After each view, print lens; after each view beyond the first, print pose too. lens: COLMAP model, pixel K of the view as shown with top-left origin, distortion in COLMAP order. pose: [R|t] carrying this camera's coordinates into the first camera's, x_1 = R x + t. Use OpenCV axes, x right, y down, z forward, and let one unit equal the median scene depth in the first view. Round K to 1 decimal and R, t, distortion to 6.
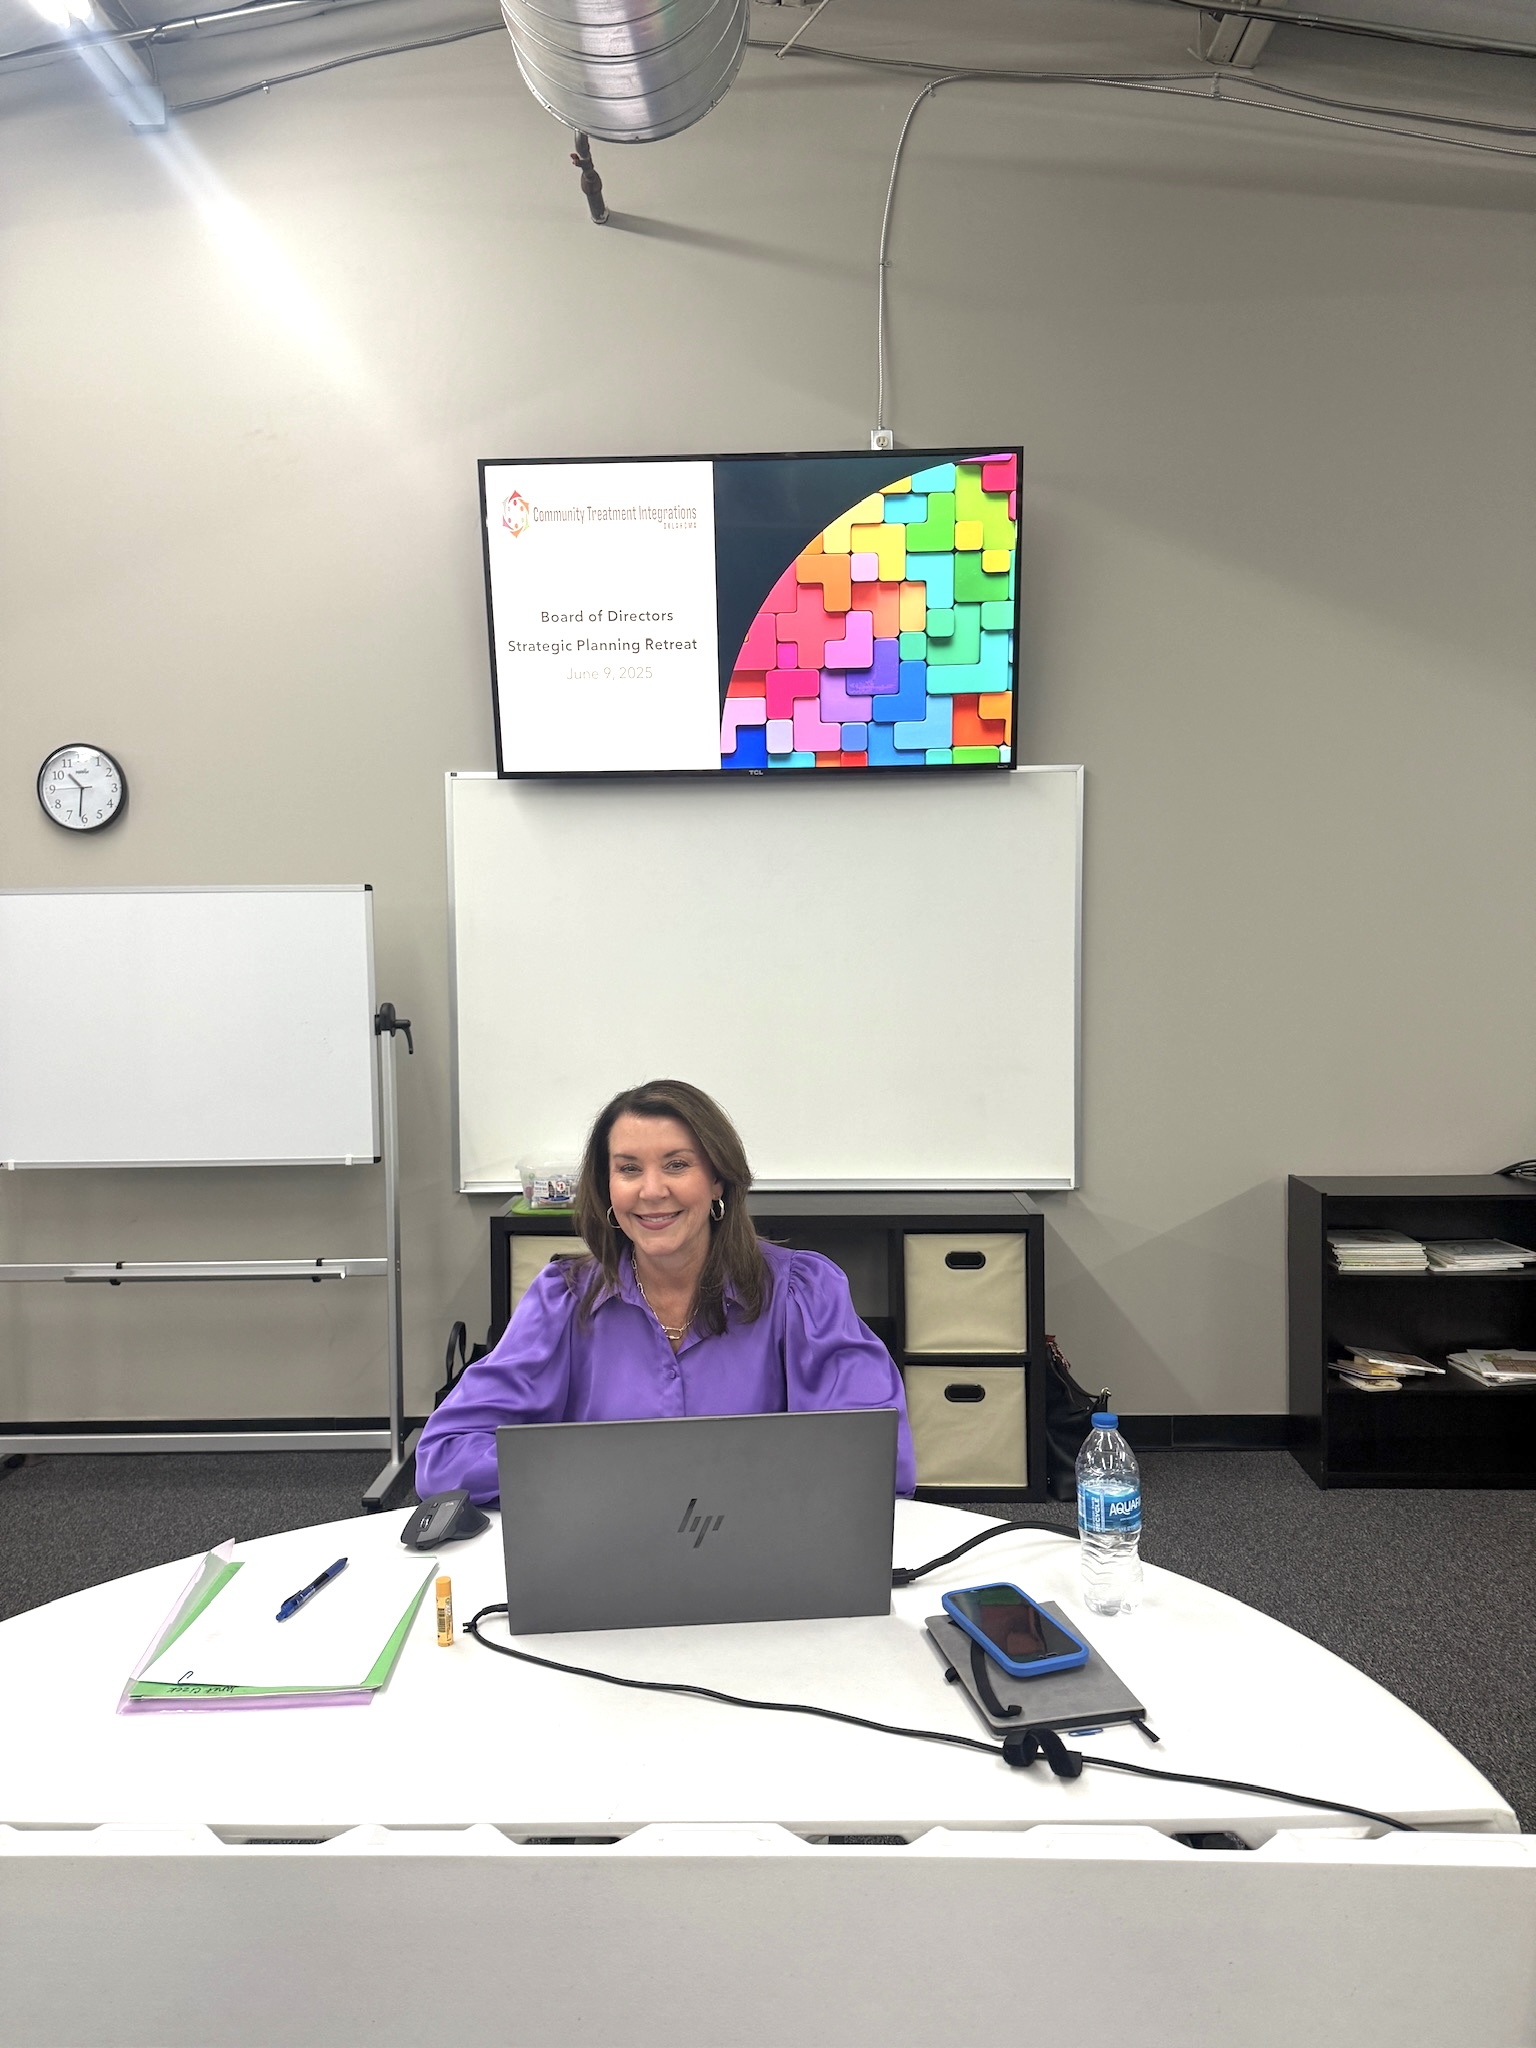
lens RADIAL K [[1754.1, 0, 771.4], [0, 1754.1, 996.0], [0, 0, 1]] dist [0.091151, -0.155058]
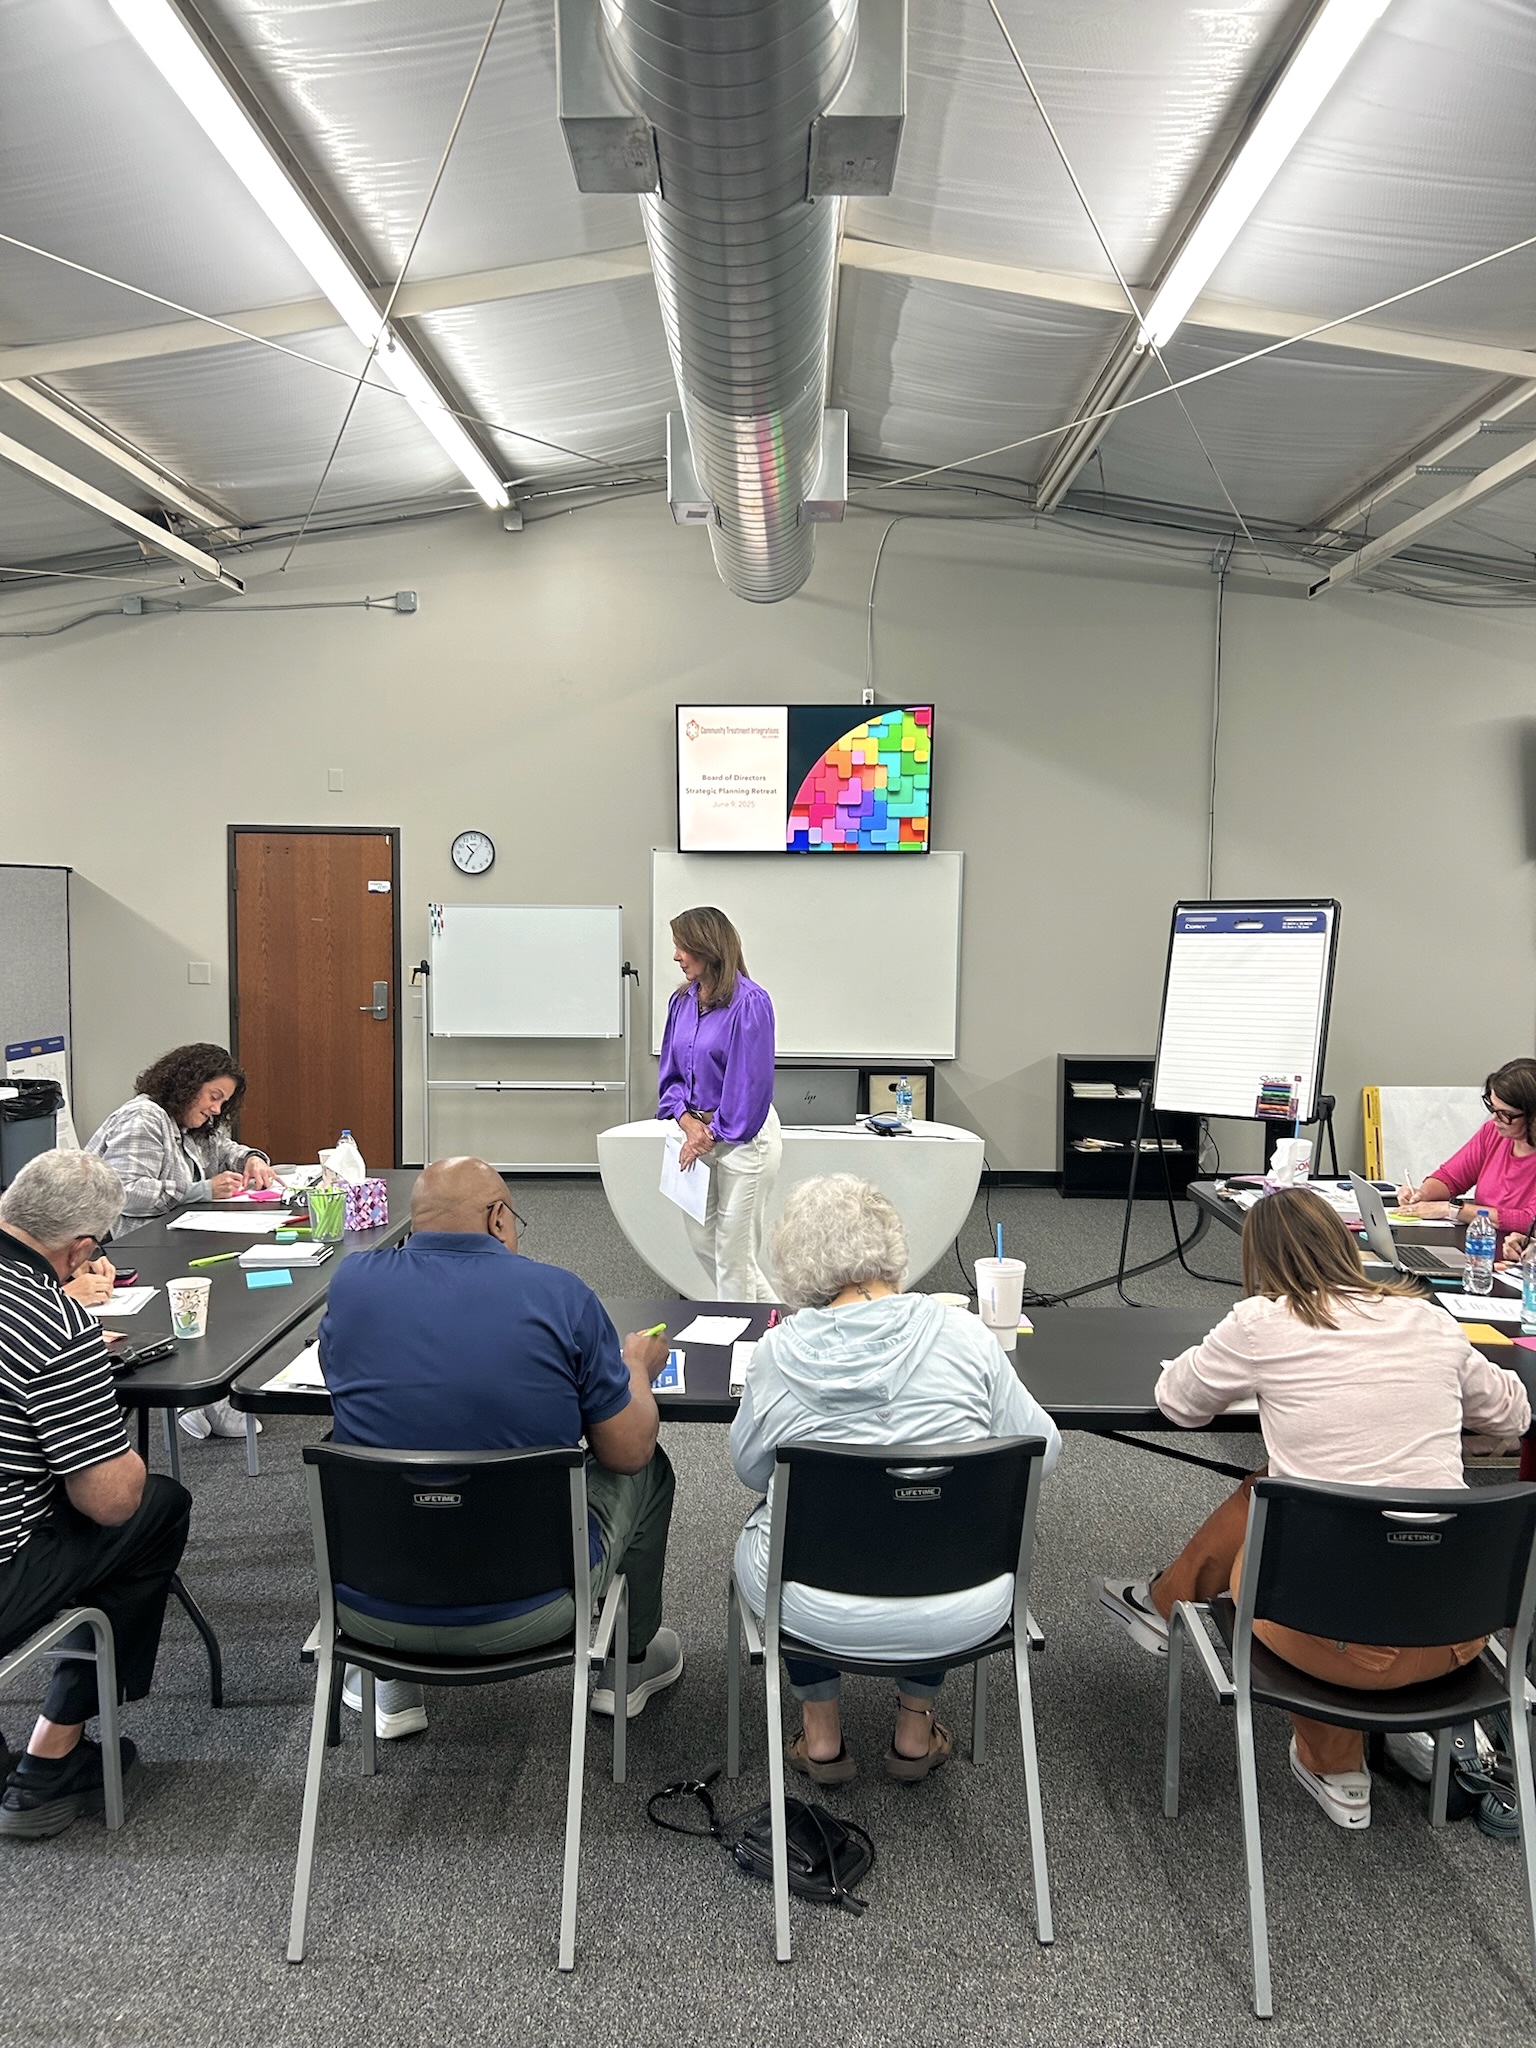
lens RADIAL K [[1522.6, 0, 768.0], [0, 1522.6, 1024.0], [0, 0, 1]] dist [0.033669, -0.001569]
pose [[0.999765, 0.021533, -0.002346, -0.042132], [-0.021395, 0.998610, 0.048172, -0.012085], [0.003380, -0.048110, 0.998836, -0.805030]]
